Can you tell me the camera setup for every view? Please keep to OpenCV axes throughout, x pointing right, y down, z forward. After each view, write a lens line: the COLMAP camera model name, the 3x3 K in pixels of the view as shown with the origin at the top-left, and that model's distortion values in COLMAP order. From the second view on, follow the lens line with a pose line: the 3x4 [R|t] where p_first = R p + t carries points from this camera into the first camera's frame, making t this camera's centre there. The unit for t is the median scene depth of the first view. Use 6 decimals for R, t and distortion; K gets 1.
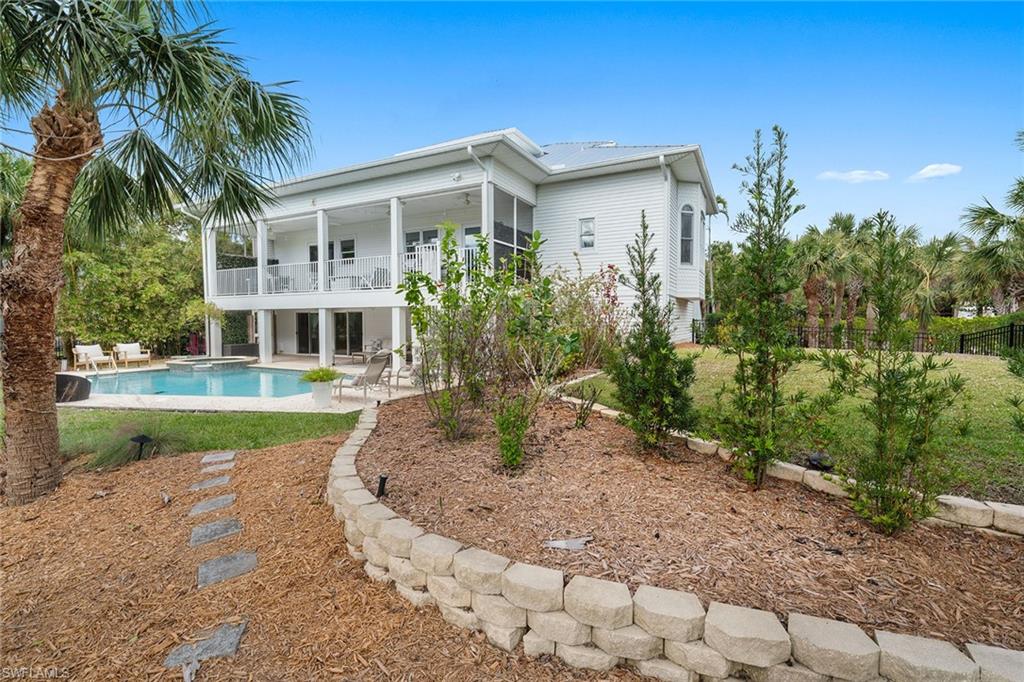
lens RADIAL K [[462.3, 0, 513.6], [0, 462.3, 335.7], [0, 0, 1]] dist [0.003751, 0.000441]
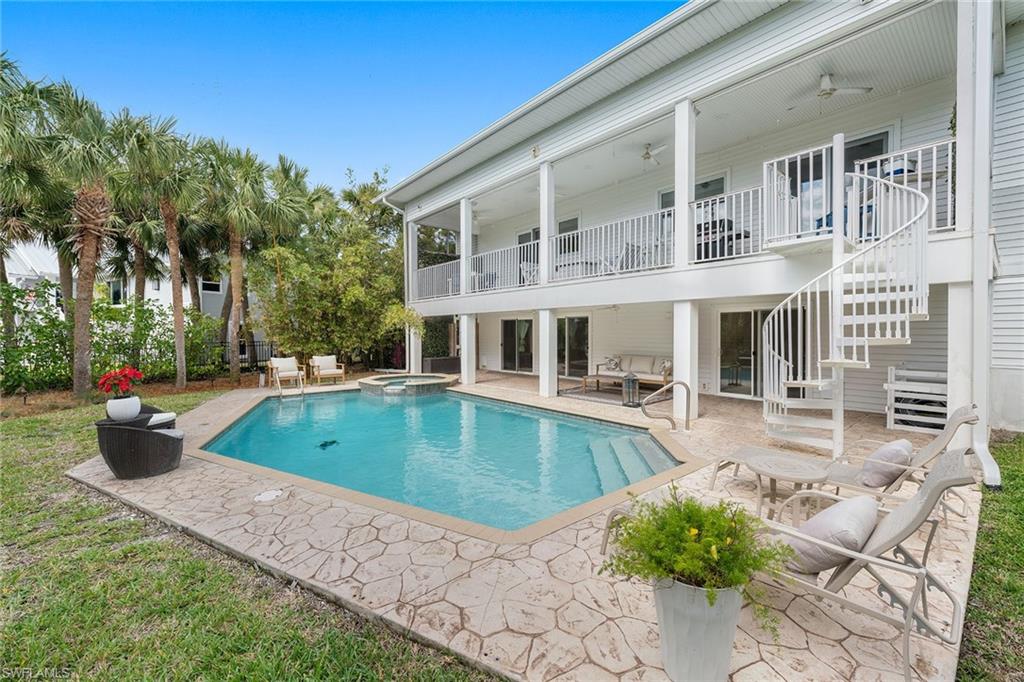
lens RADIAL K [[421.9, 0, 506.0], [0, 421.9, 341.8], [0, 0, 1]] dist [-0.002654, 0.000439]
pose [[0.922708, 0.007872, -0.385419, -0.204219], [-0.013694, 0.999830, -0.012363, -0.003214], [0.385256, 0.016685, 0.922659, 0.370632]]
